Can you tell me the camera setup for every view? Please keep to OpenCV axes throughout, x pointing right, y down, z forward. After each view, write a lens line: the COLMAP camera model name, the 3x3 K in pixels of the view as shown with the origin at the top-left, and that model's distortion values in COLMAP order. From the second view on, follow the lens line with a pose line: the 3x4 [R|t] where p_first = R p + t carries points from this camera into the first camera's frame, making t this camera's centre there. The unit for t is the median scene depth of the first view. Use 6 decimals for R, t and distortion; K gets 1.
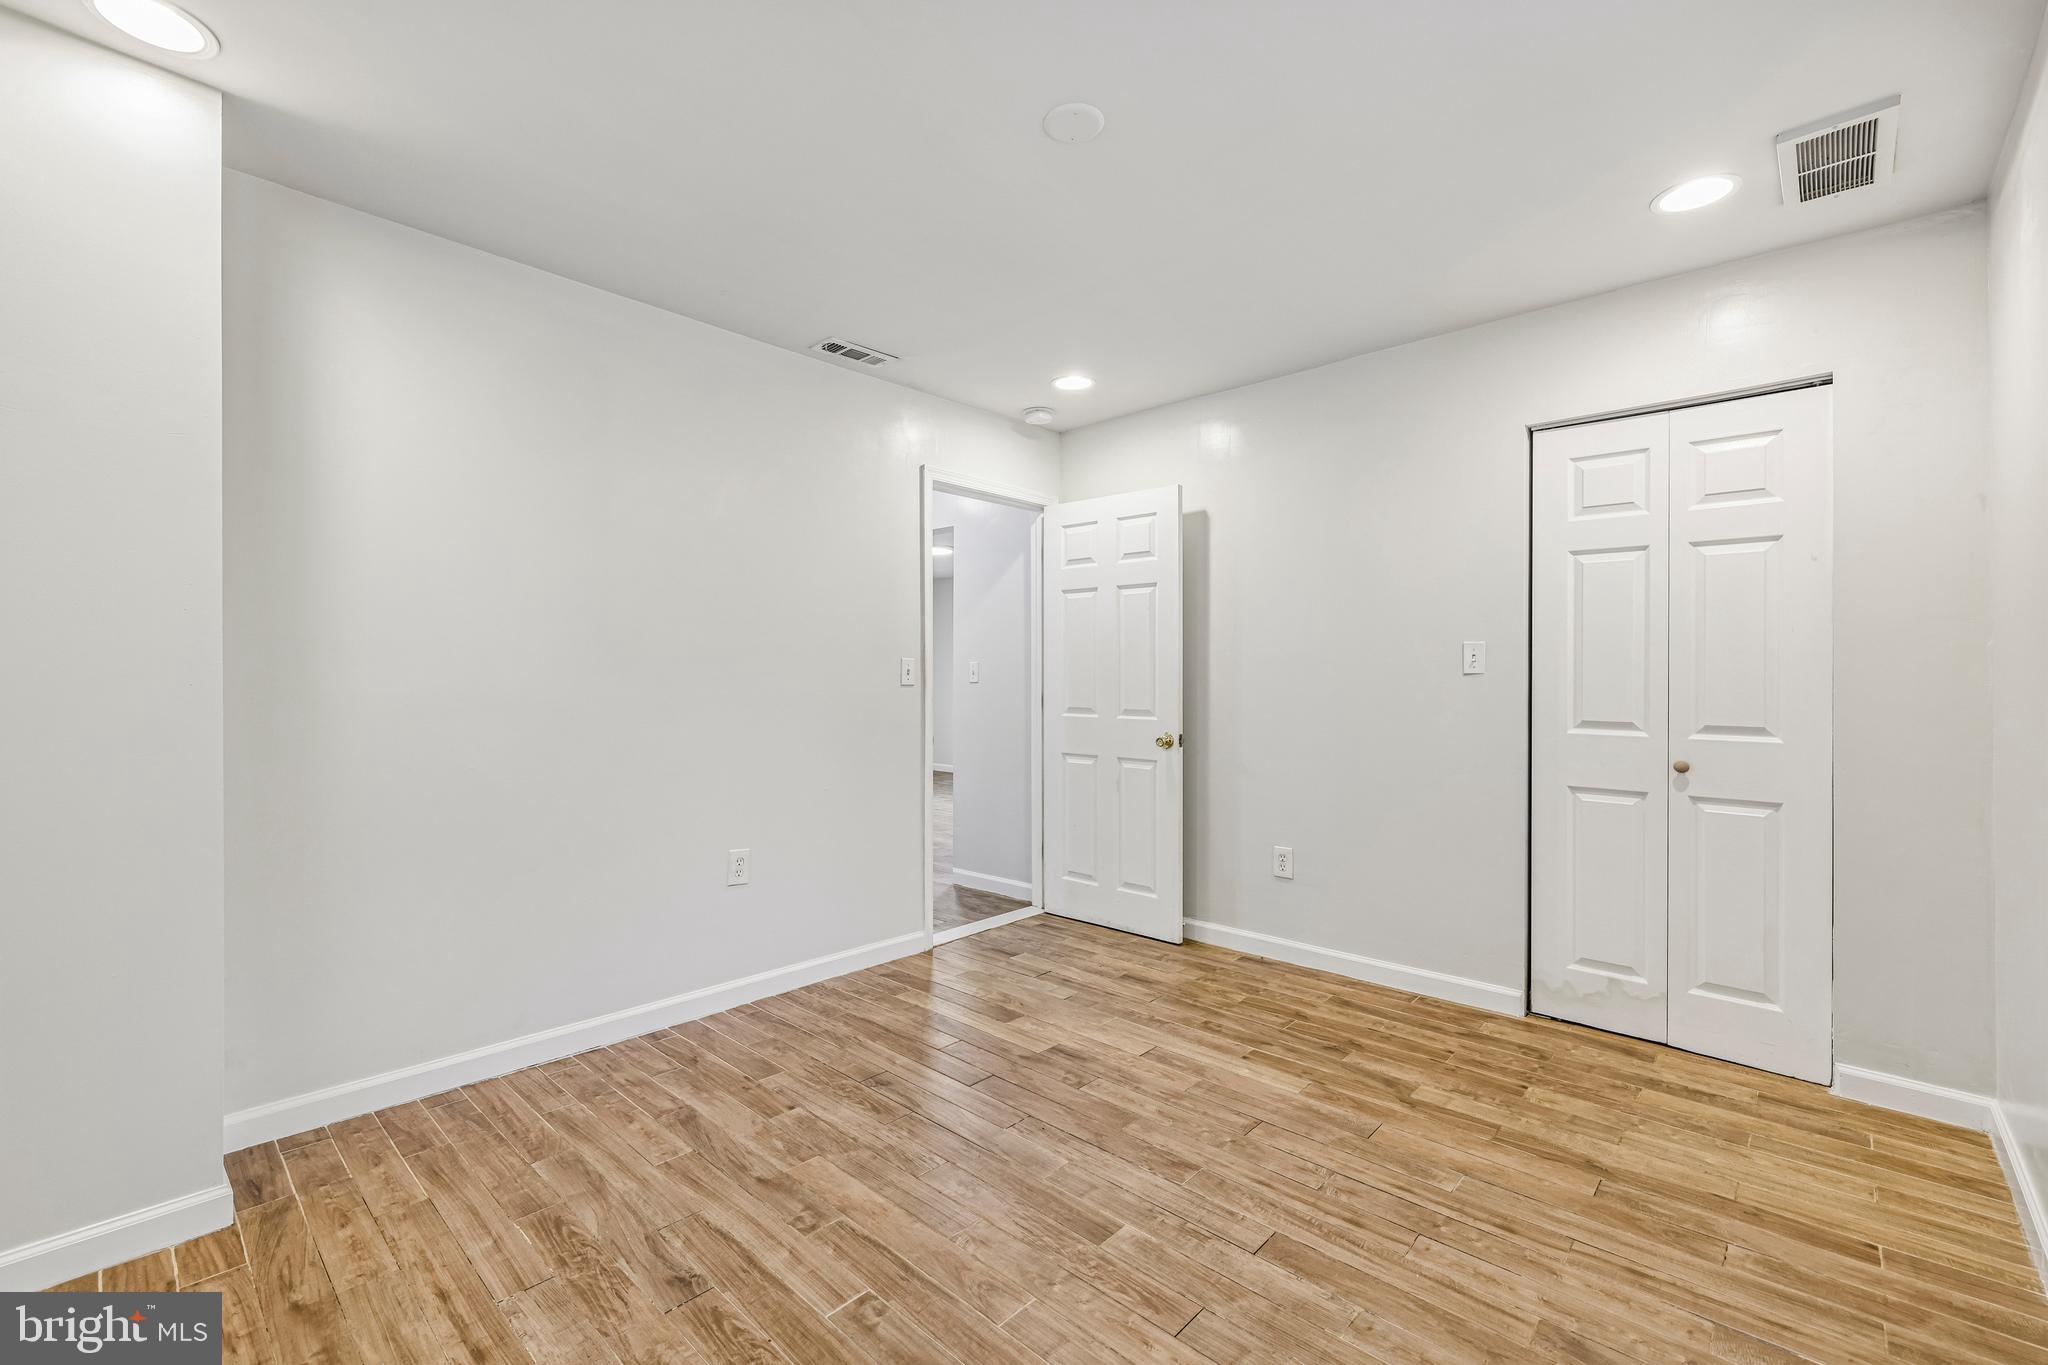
lens RADIAL K [[861.5, 0, 1016.6], [0, 861.5, 677.1], [0, 0, 1]] dist [-0.002294, 0.000293]
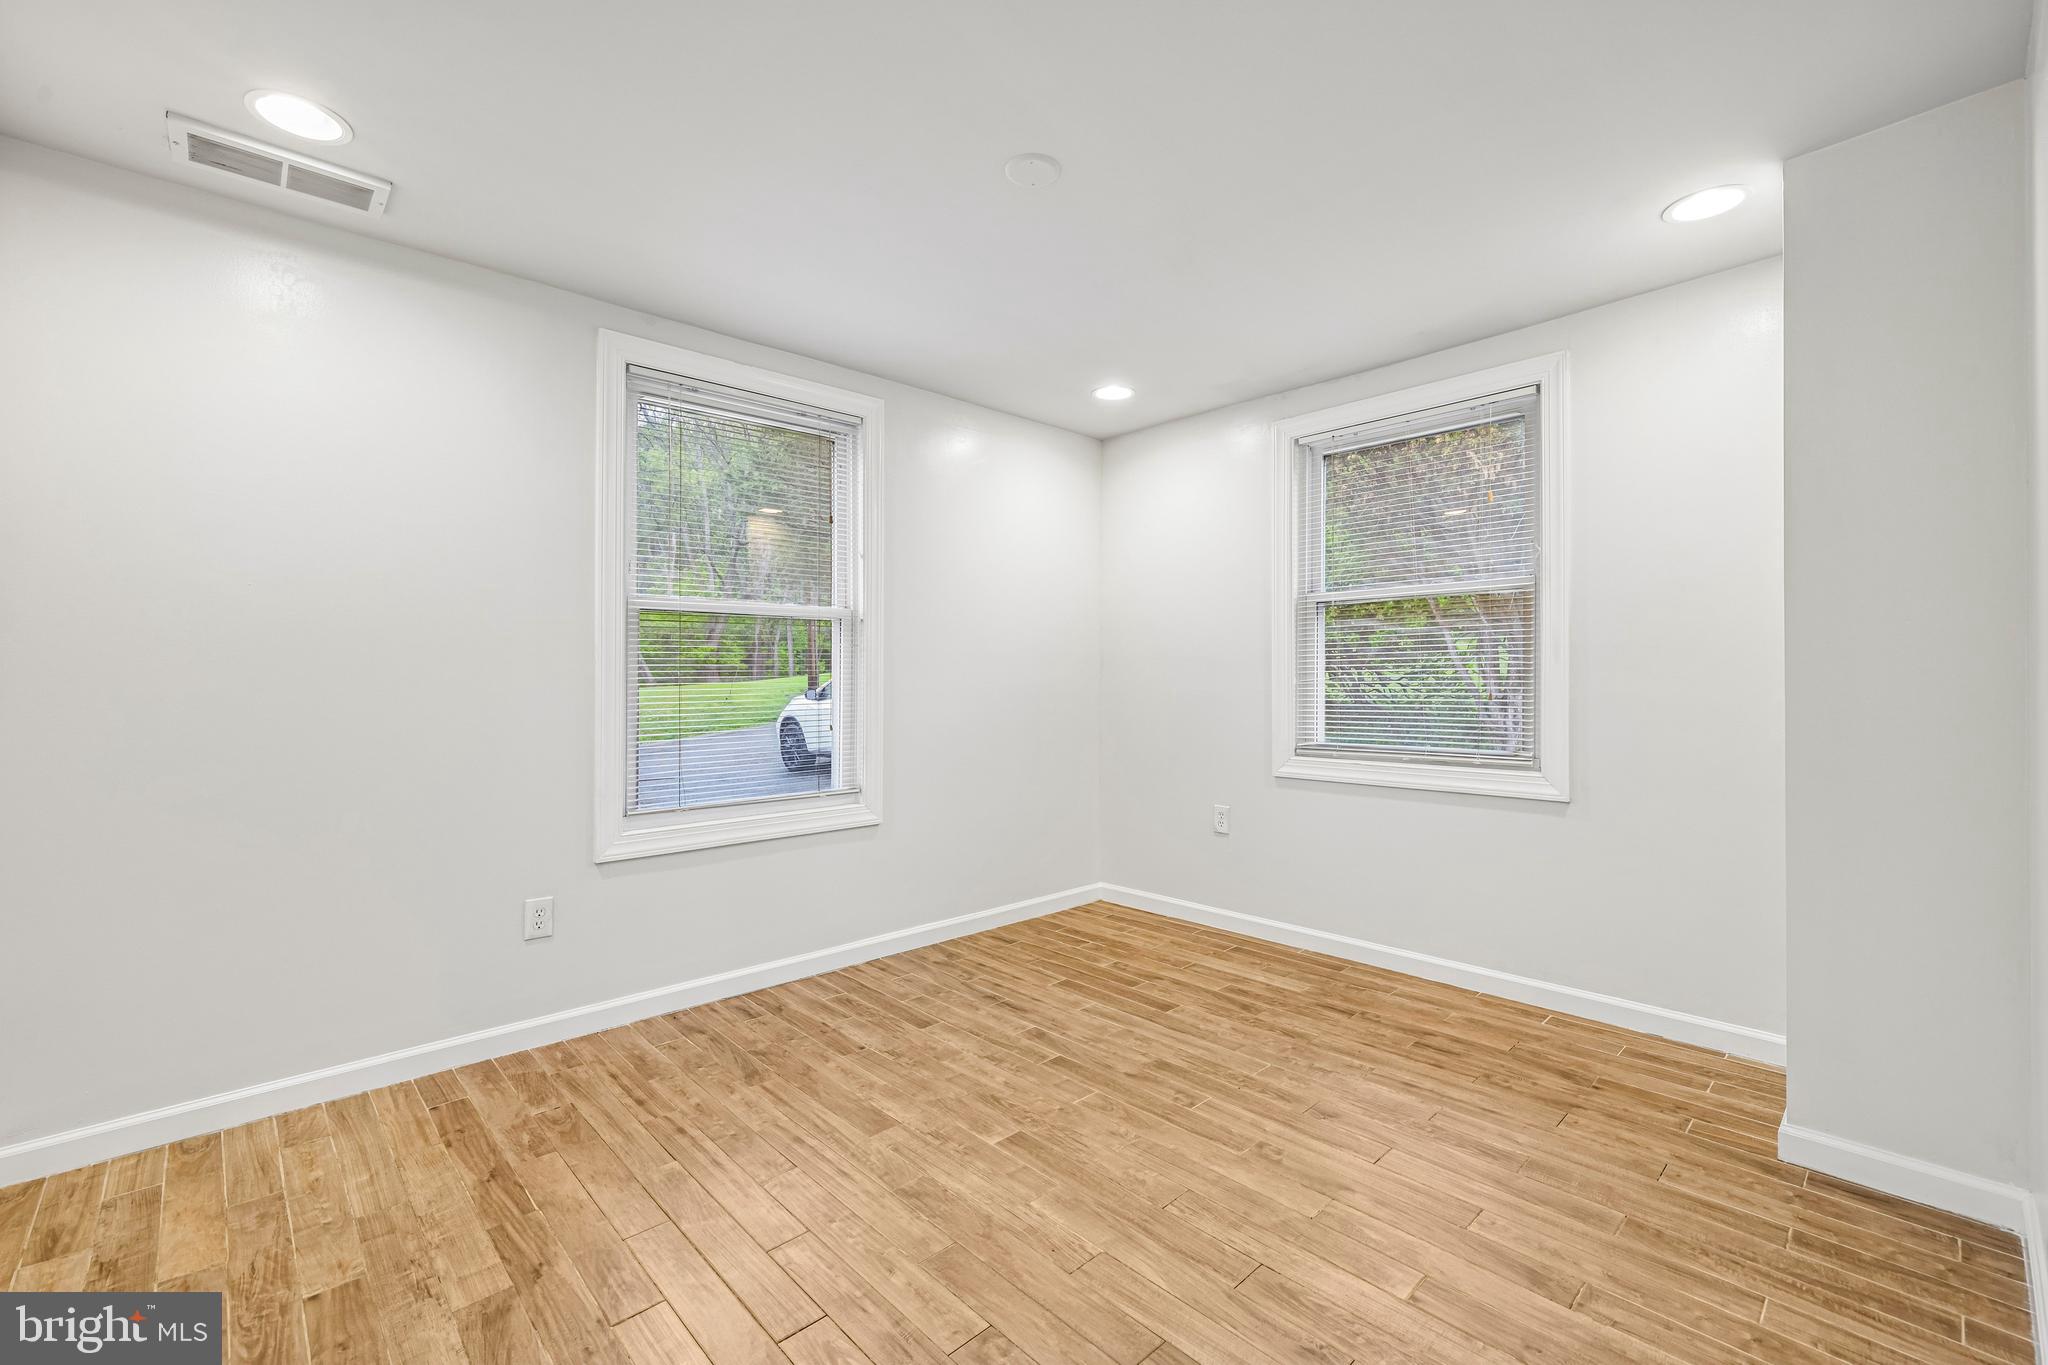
lens RADIAL K [[861.5, 0, 1016.6], [0, 861.5, 677.1], [0, 0, 1]] dist [-0.002294, 0.000293]
pose [[-0.997129, -0.000916, 0.075718, 0.005862], [-0.001043, 0.999998, -0.001639, 0.003020], [-0.075716, -0.001714, -0.997128, 2.027806]]
